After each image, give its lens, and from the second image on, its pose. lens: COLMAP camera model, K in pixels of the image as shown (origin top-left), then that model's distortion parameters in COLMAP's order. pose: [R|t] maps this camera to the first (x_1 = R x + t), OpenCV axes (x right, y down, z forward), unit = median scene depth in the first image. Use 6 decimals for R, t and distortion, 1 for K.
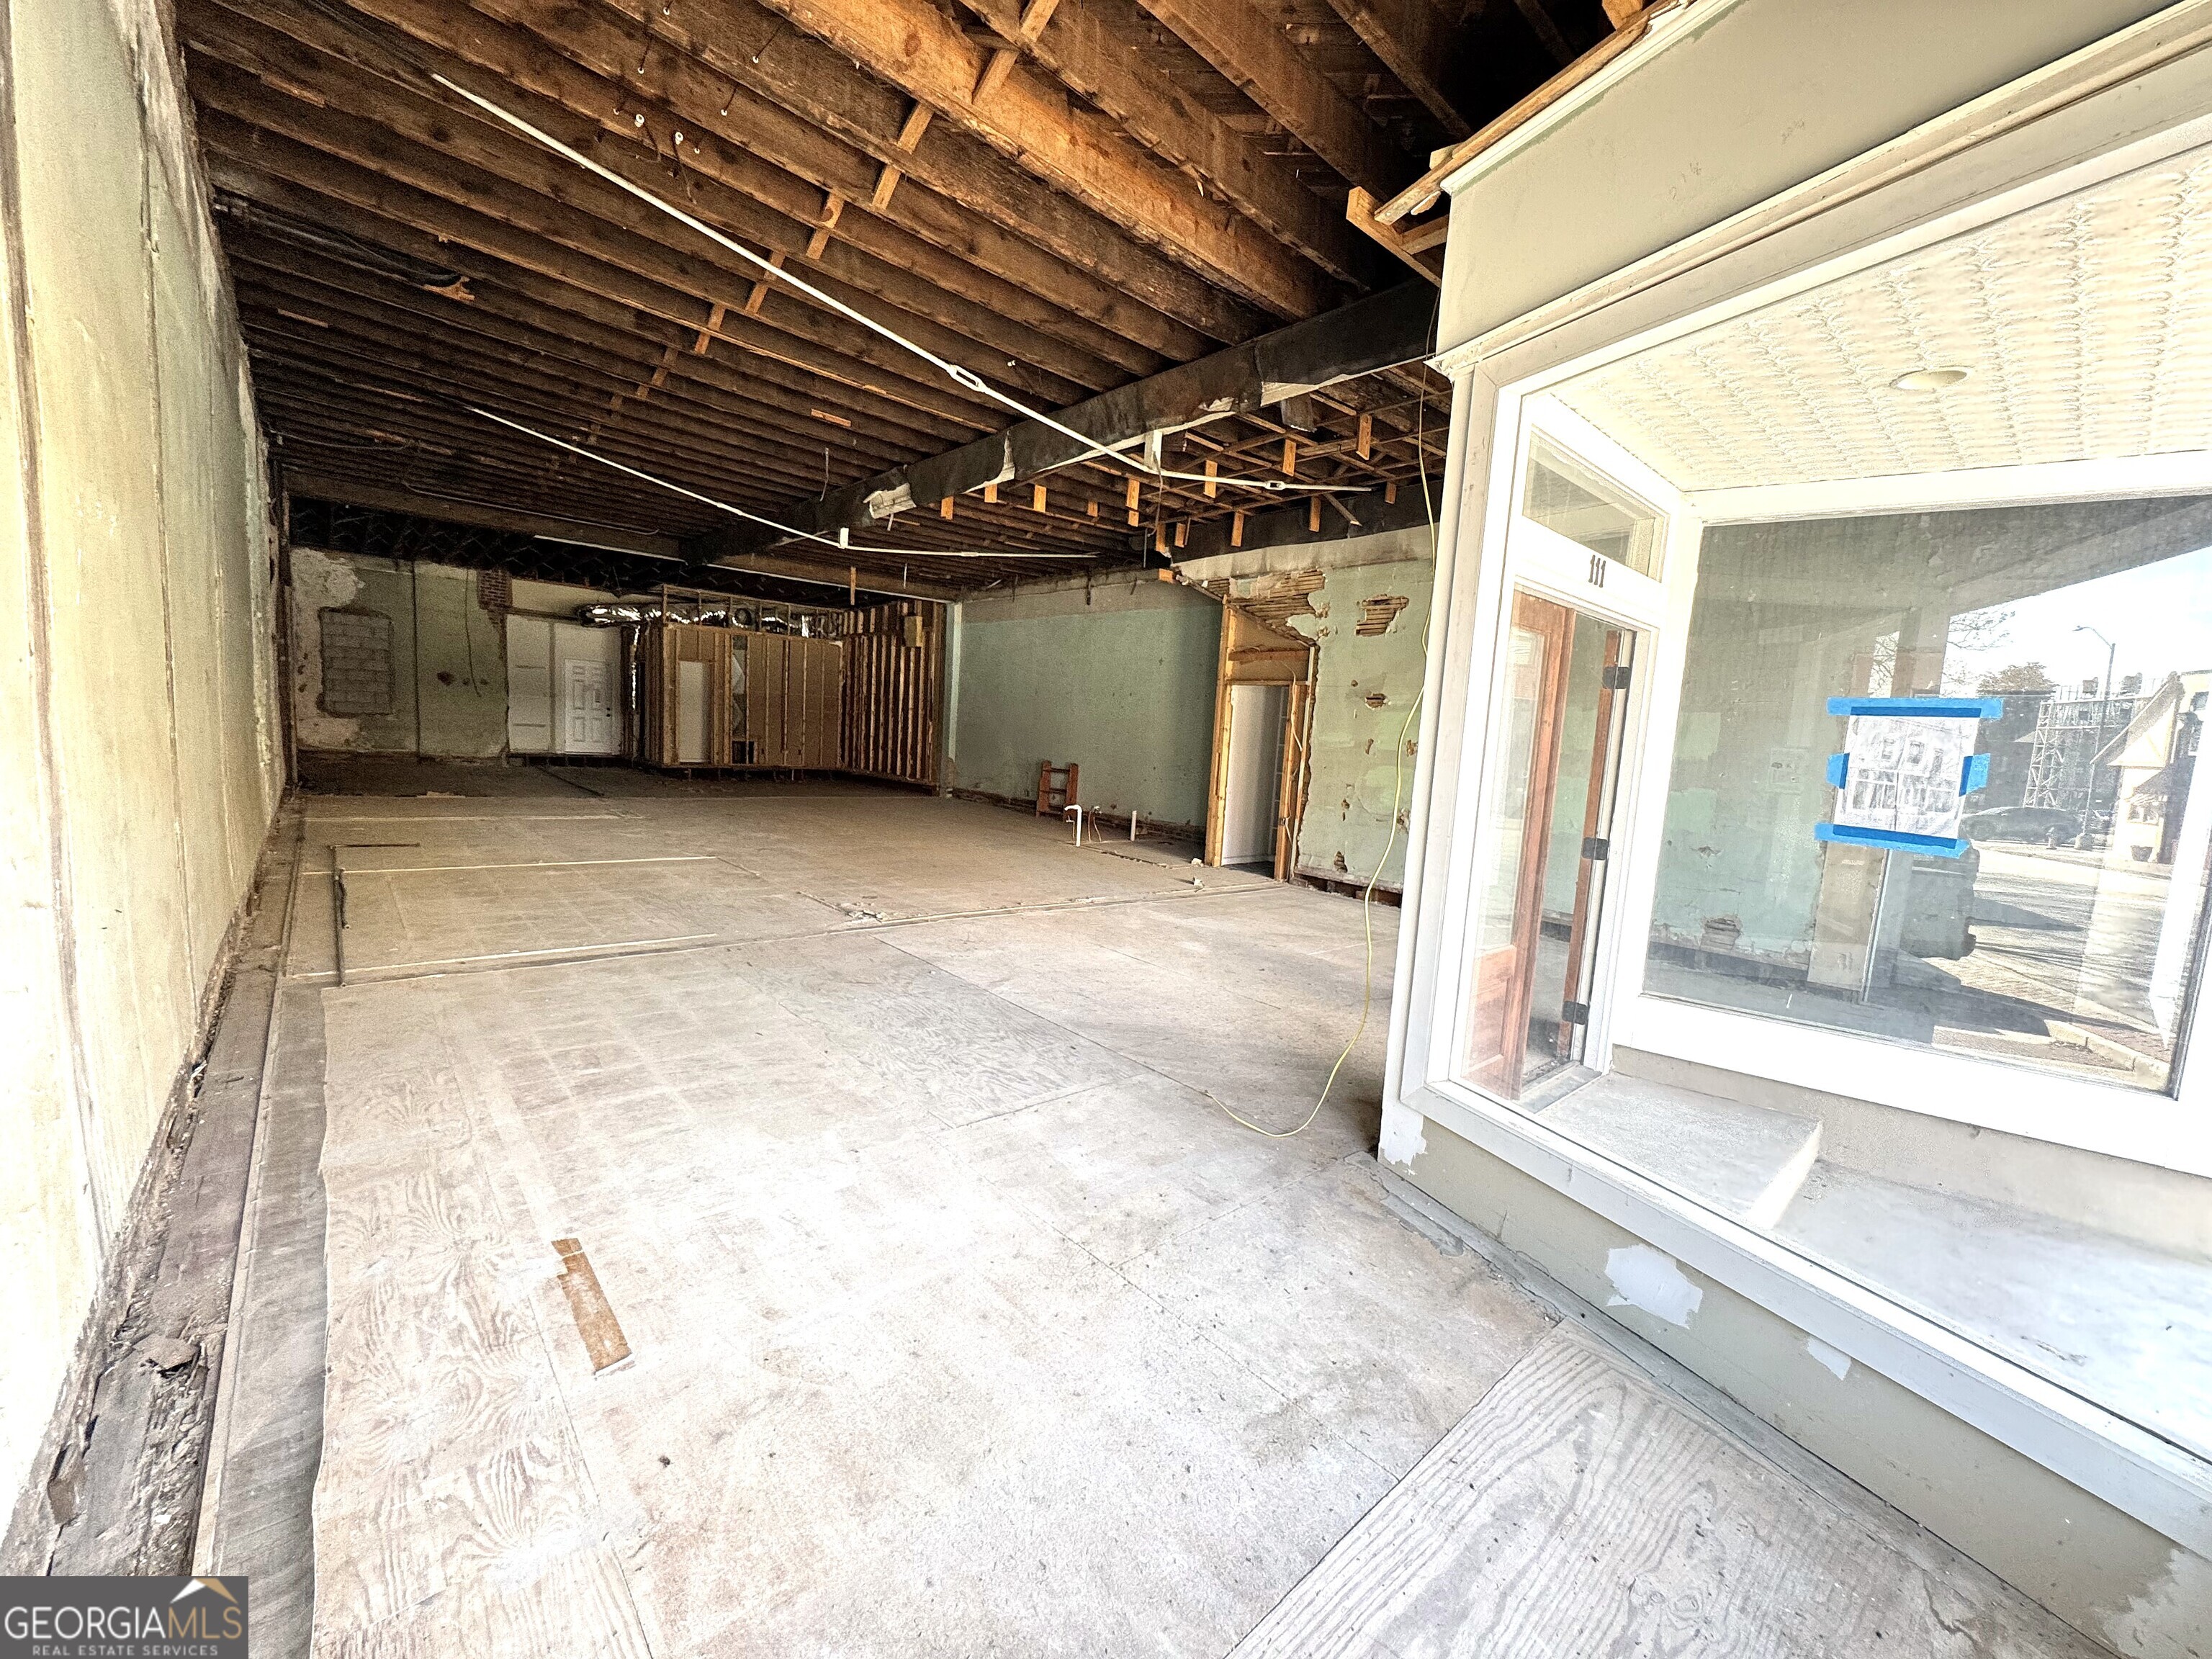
lens RADIAL K [[890.6, 0, 1106.0], [0, 890.6, 829.5], [0, 0, 1]] dist [-0.004136, 0.000554]
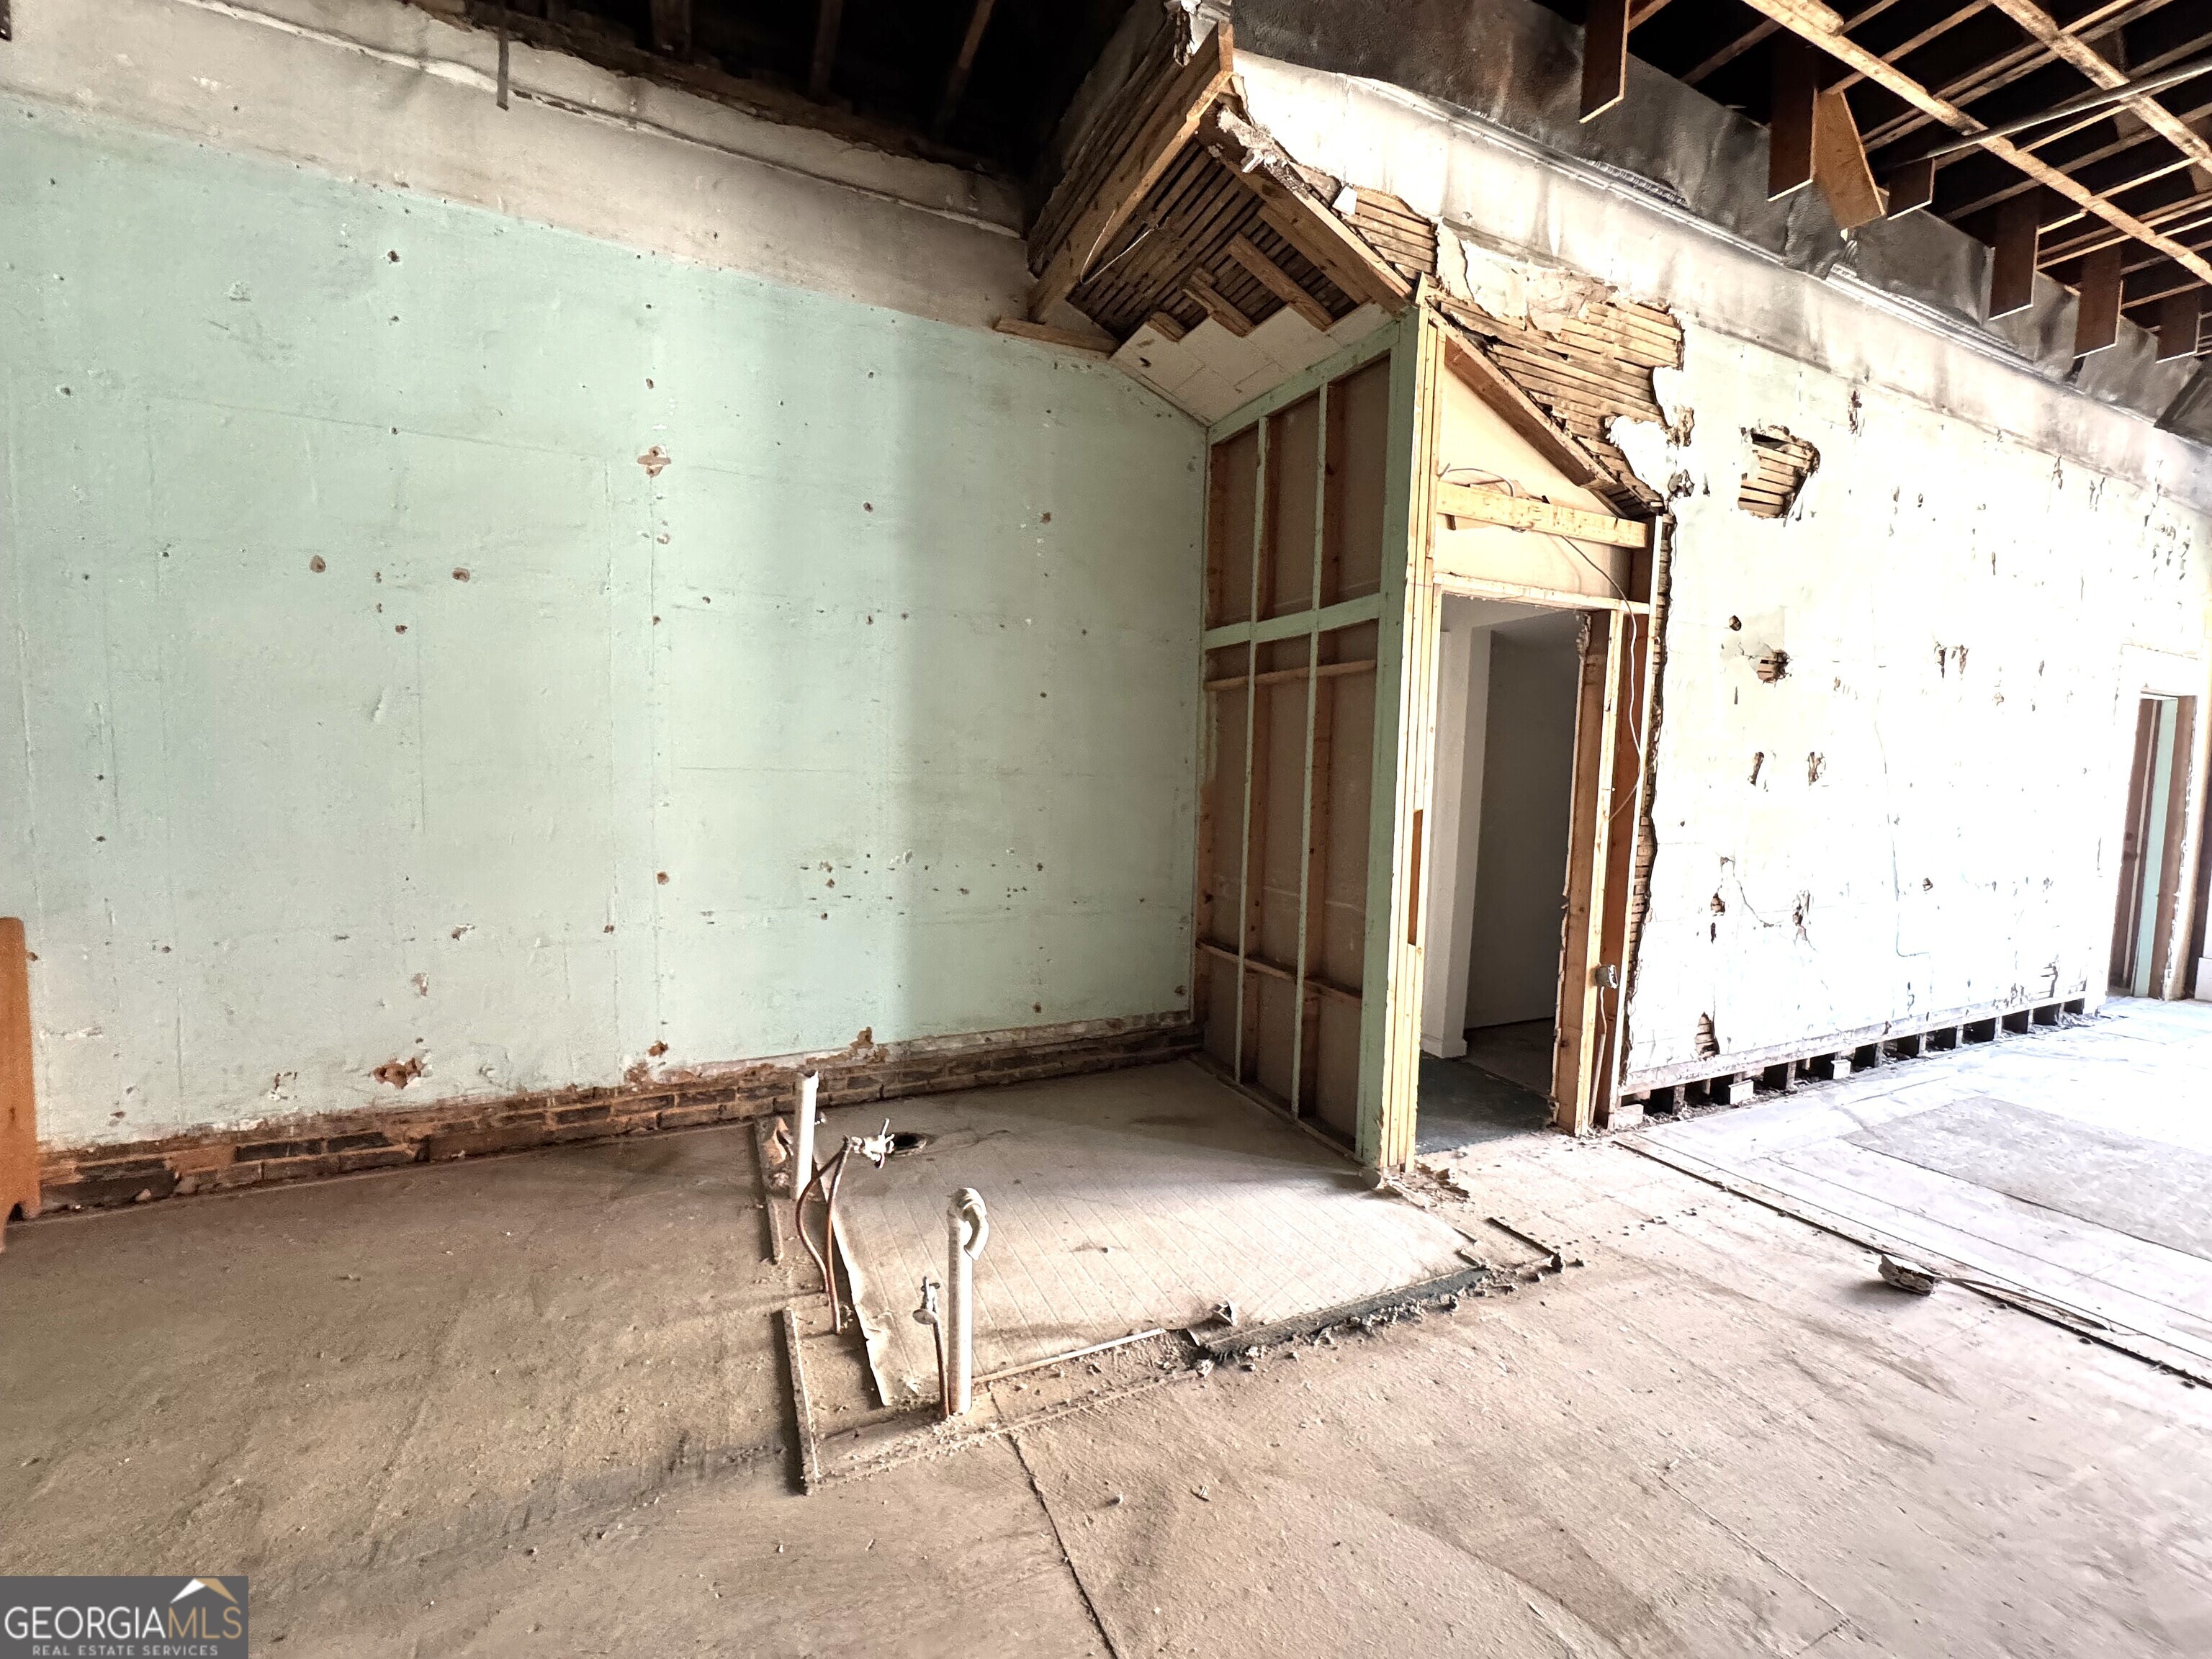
lens RADIAL K [[890.6, 0, 1106.0], [0, 890.6, 829.5], [0, 0, 1]] dist [-0.004136, 0.000554]
pose [[0.288719, -0.122339, 0.949565, -0.212727], [0.102481, 0.990053, 0.096396, -0.130235], [-0.951913, 0.069481, 0.298385, 1.100543]]
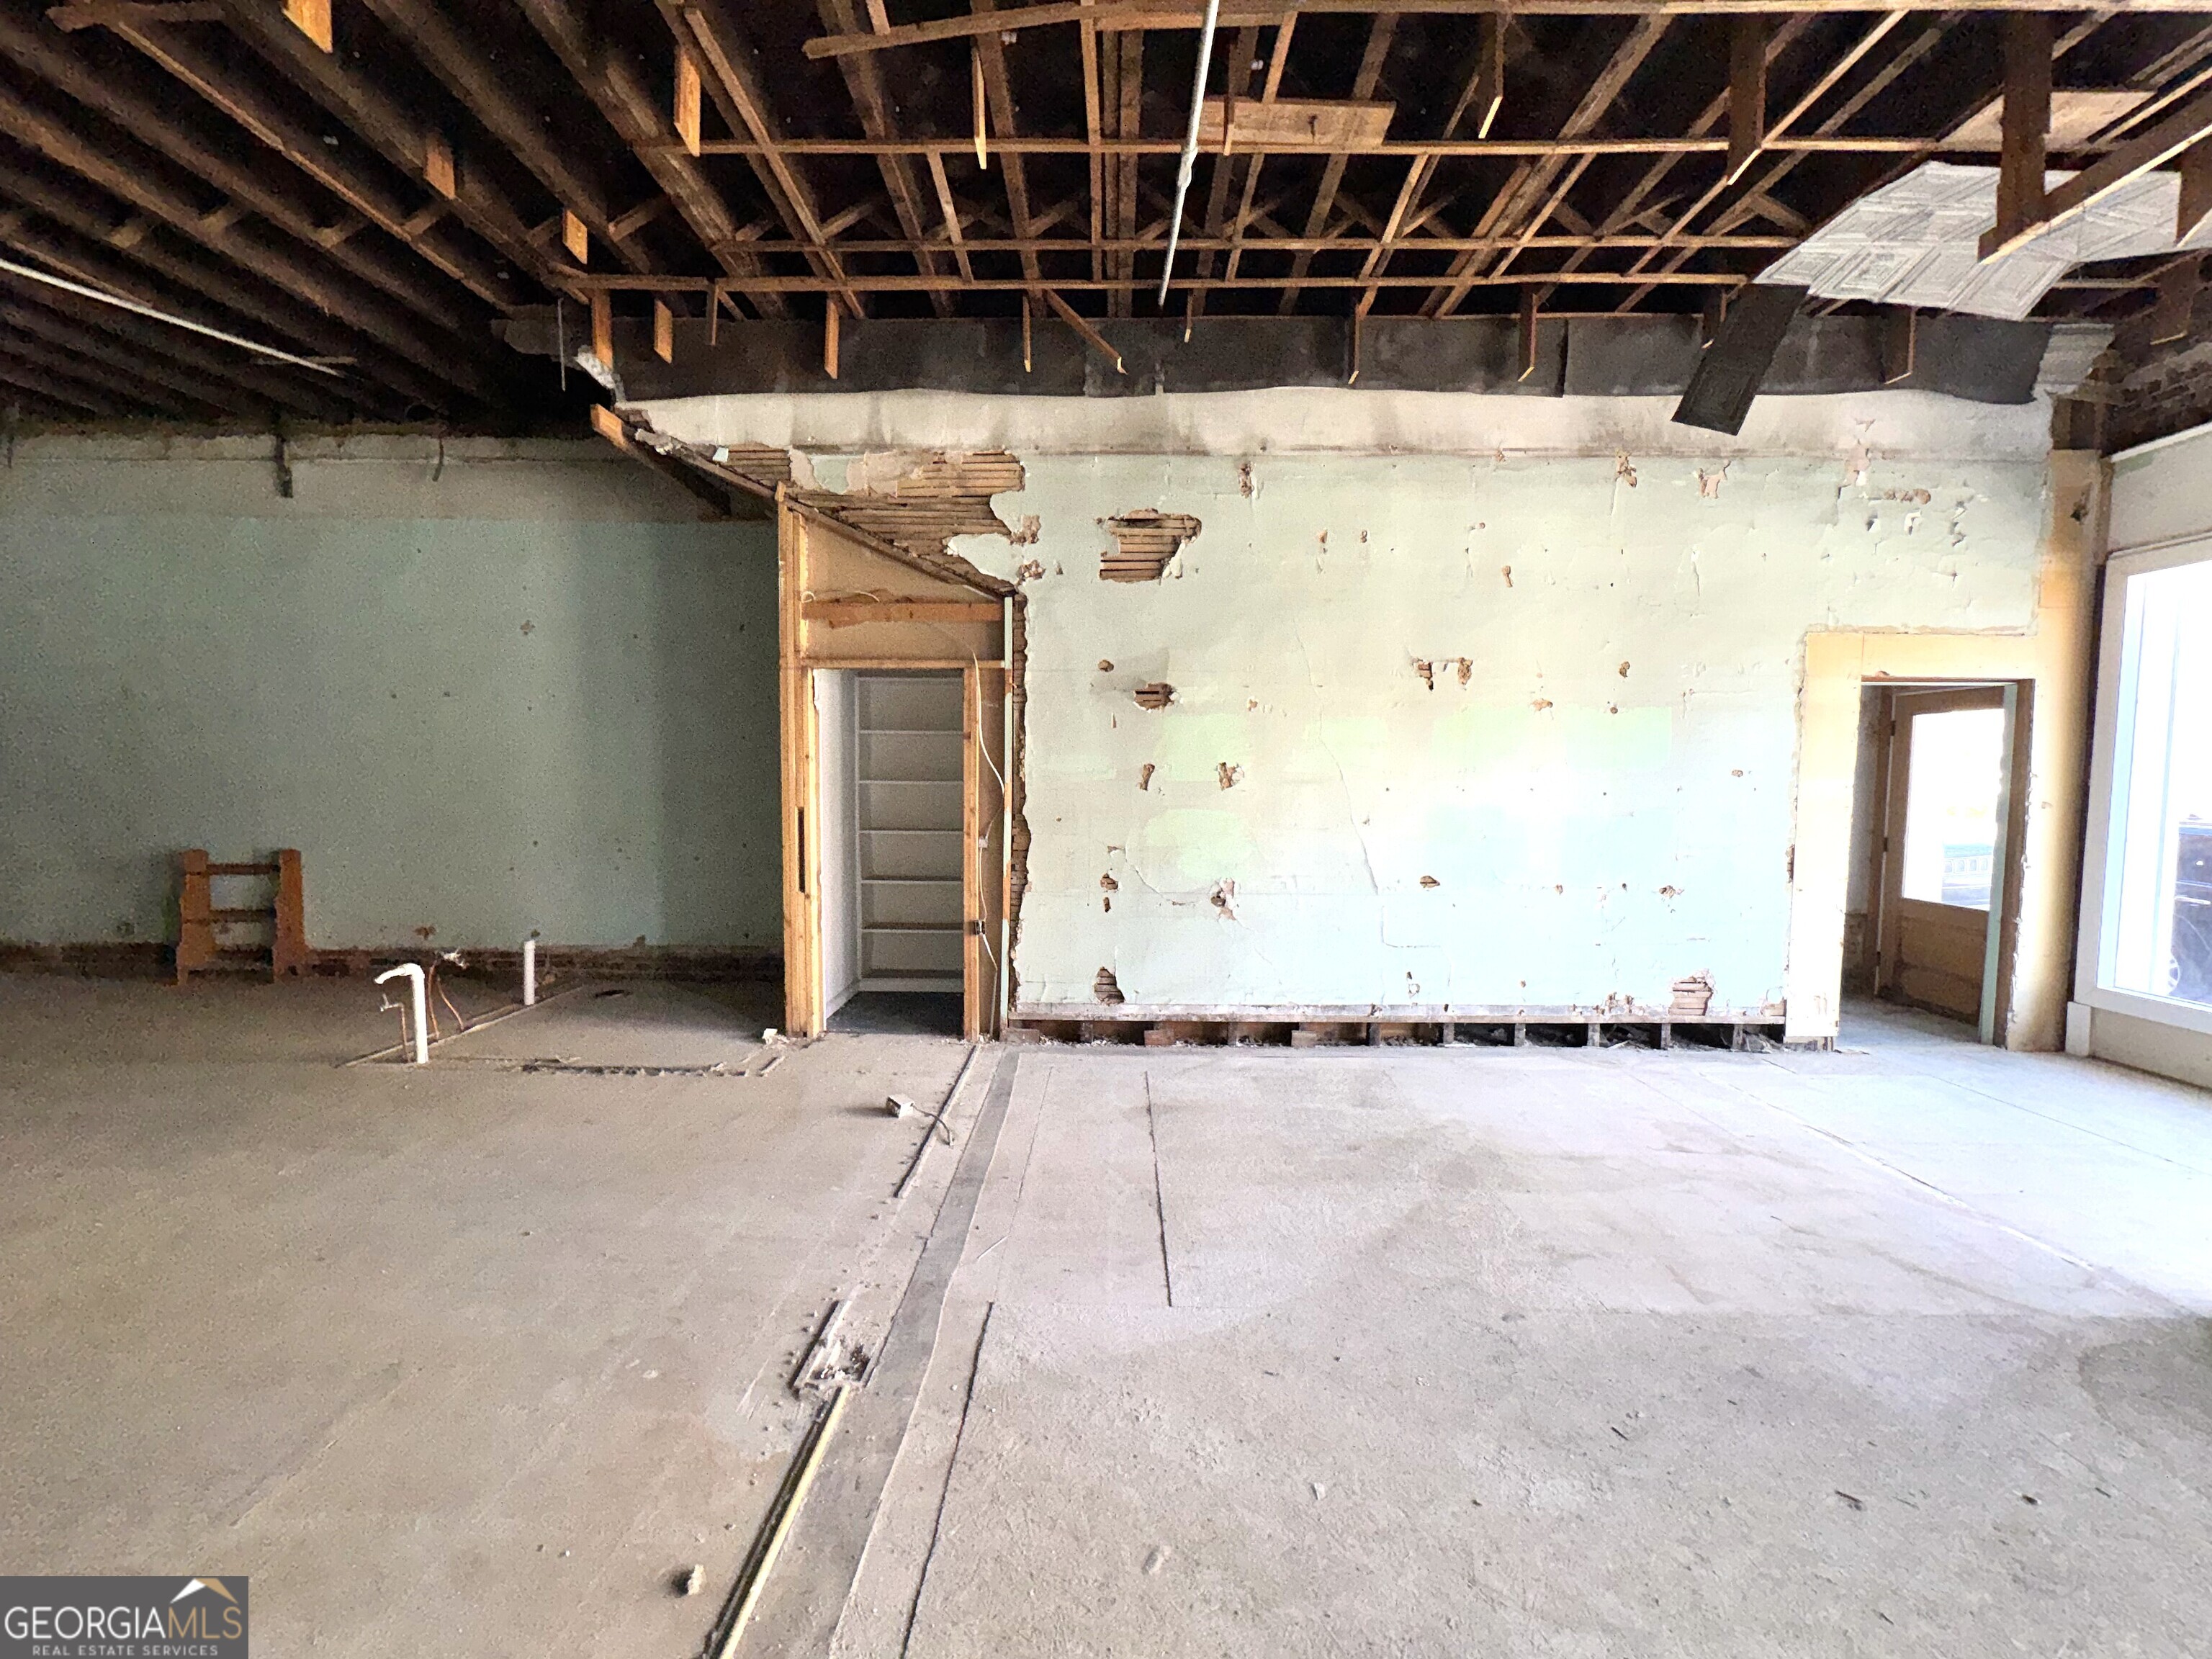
lens RADIAL K [[890.6, 0, 1106.0], [0, 890.6, 829.5], [0, 0, 1]] dist [-0.004136, 0.000554]
pose [[0.670030, -0.101775, 0.735324, -0.132556], [0.116128, 0.992732, 0.031587, -0.075769], [-0.733194, 0.064228, 0.676979, 0.594111]]
